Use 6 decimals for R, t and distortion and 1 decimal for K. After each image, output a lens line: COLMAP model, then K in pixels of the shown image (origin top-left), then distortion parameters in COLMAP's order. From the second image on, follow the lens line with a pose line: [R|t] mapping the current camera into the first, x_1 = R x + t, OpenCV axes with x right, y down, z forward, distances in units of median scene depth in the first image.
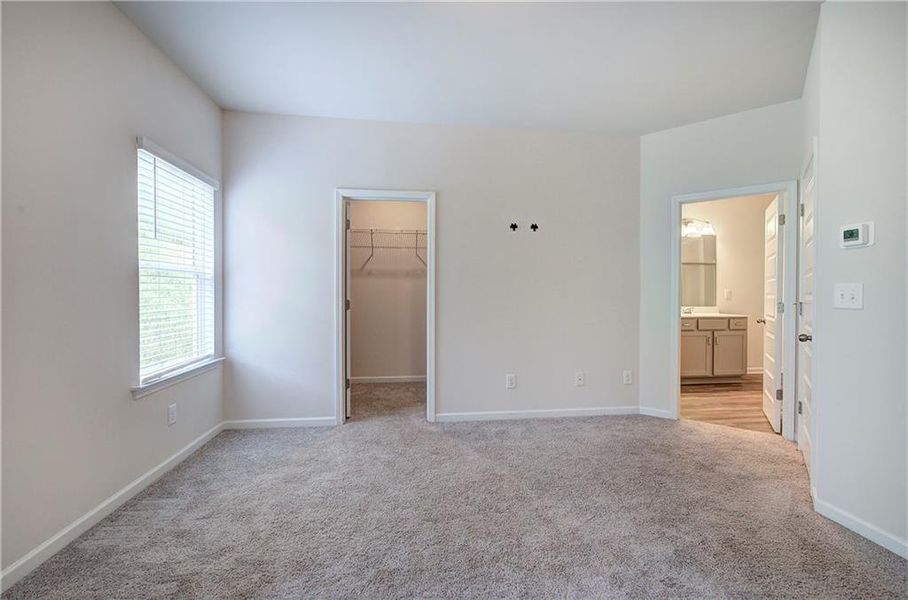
lens RADIAL K [[383.3, 0, 454.8], [0, 383.3, 300.3], [0, 0, 1]] dist [-0.008488, 0.000735]
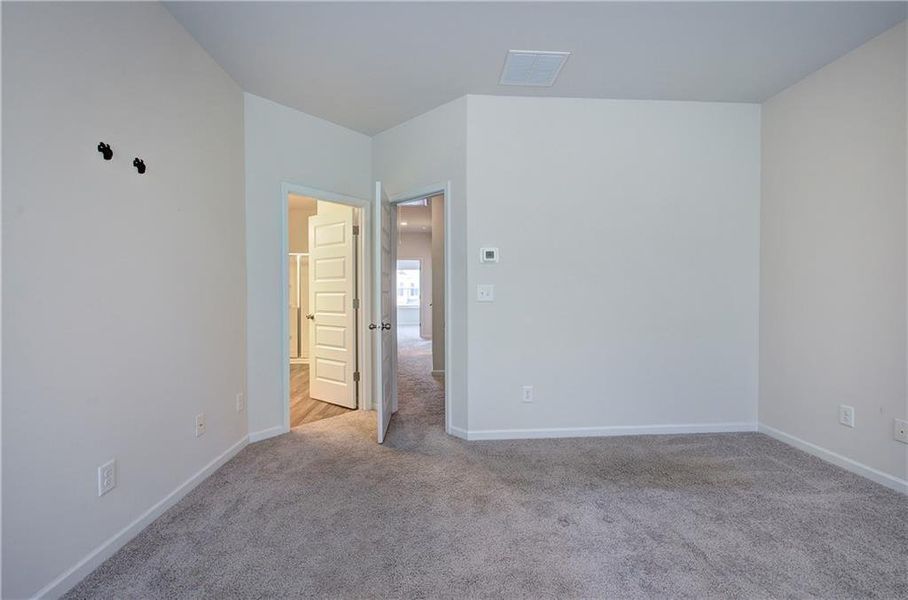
lens RADIAL K [[383.3, 0, 453.1], [0, 383.3, 298.8], [0, 0, 1]] dist [-0.008488, 0.000735]
pose [[0.059675, -0.013492, 0.998127, -0.327831], [0.021805, 0.999688, 0.012209, -0.005928], [-0.997980, 0.021035, 0.059951, 0.608872]]
